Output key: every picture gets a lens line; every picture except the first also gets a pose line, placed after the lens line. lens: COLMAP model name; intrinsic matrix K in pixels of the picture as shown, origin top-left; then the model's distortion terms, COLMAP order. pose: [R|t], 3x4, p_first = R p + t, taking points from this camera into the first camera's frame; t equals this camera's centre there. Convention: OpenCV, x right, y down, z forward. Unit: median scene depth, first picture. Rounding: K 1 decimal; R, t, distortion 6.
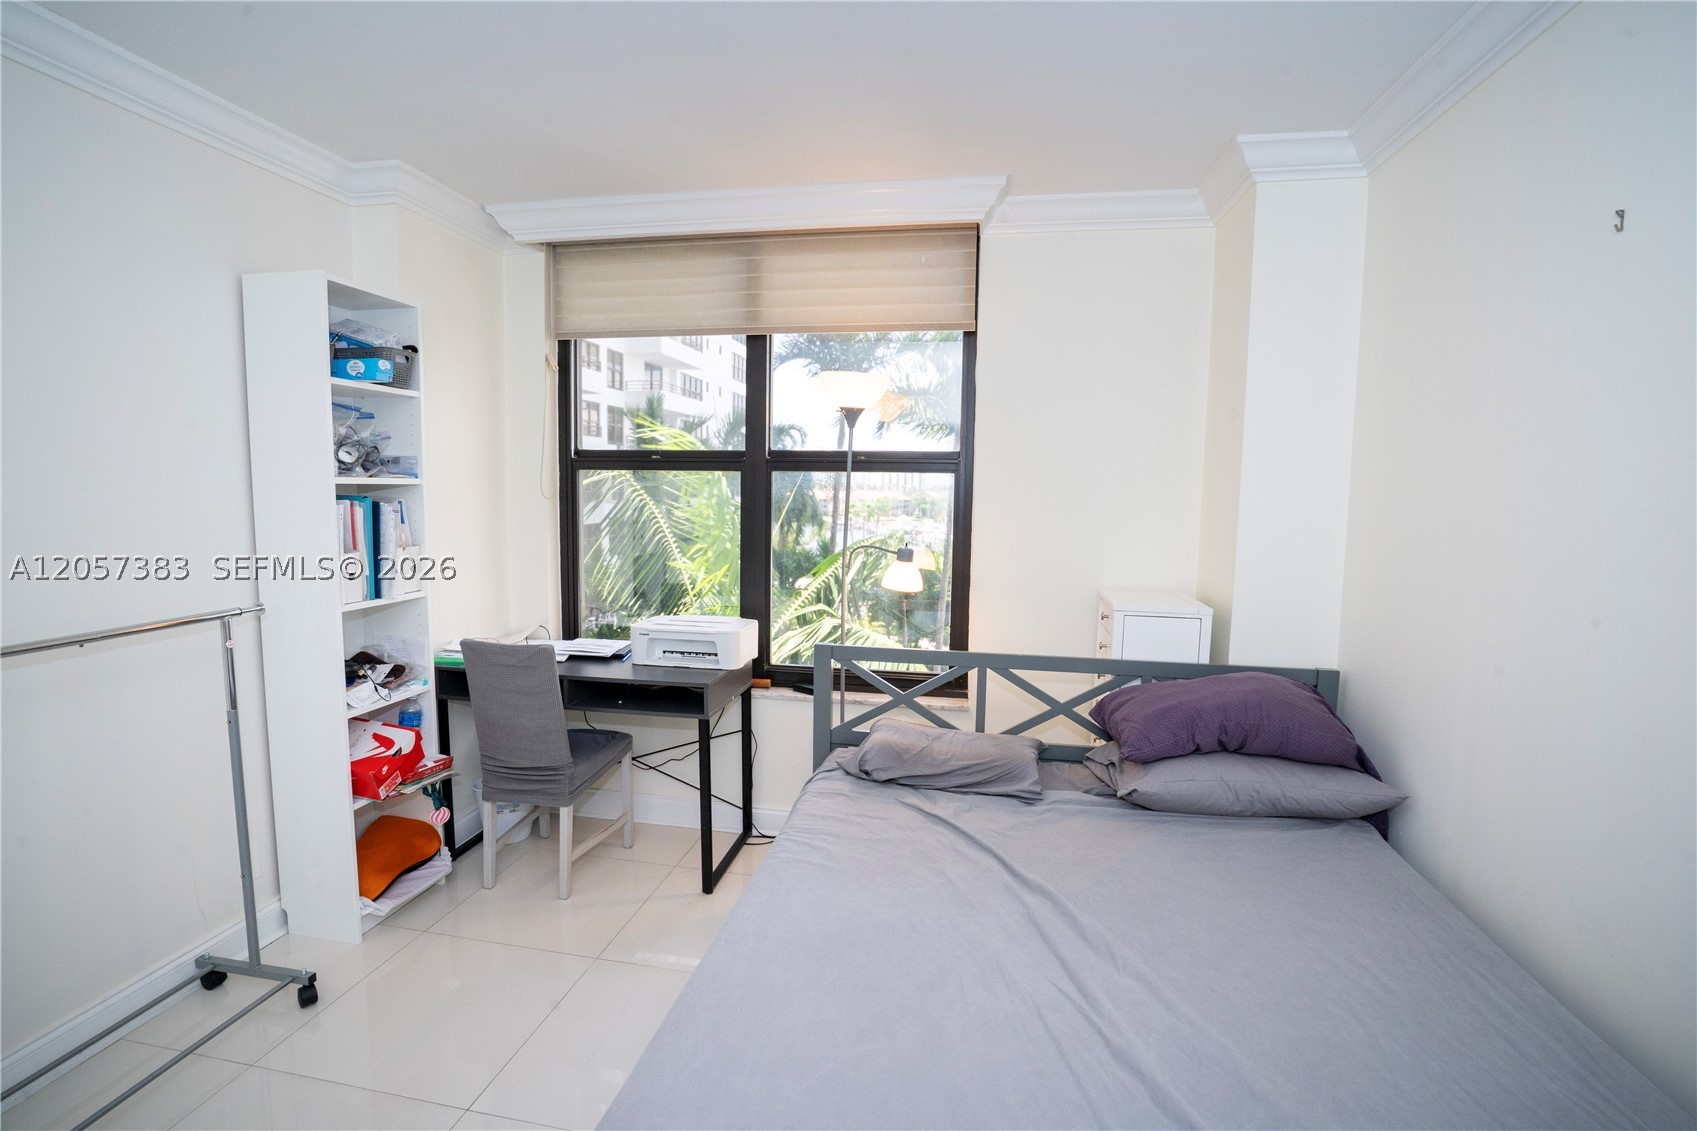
lens RADIAL K [[785.1, 0, 840.2], [0, 785.1, 563.8], [0, 0, 1]] dist [-0.064296, 0.027531]
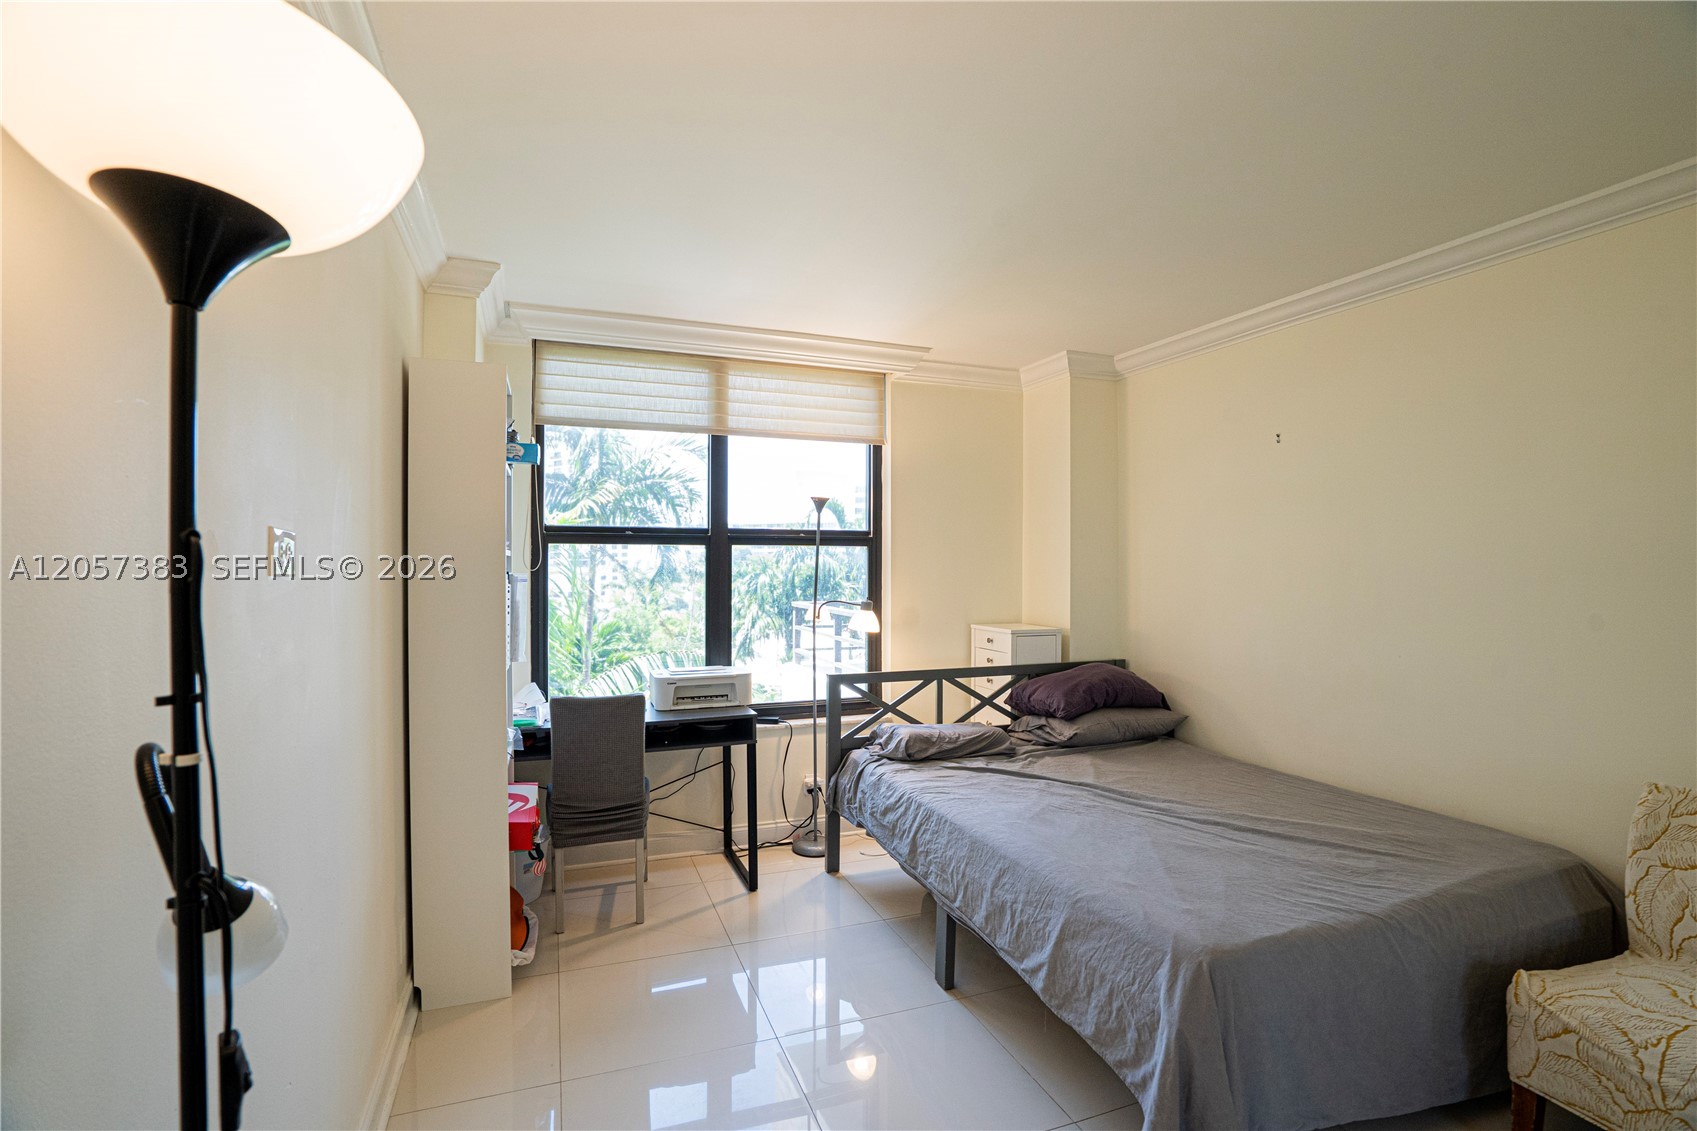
lens RADIAL K [[785.1, 0, 840.2], [0, 785.1, 563.8], [0, 0, 1]] dist [-0.064296, 0.027531]
pose [[0.853317, -0.011365, 0.521269, -0.653159], [0.059313, 0.995388, -0.075394, 0.015379], [-0.518008, 0.095253, 0.850056, -0.145036]]
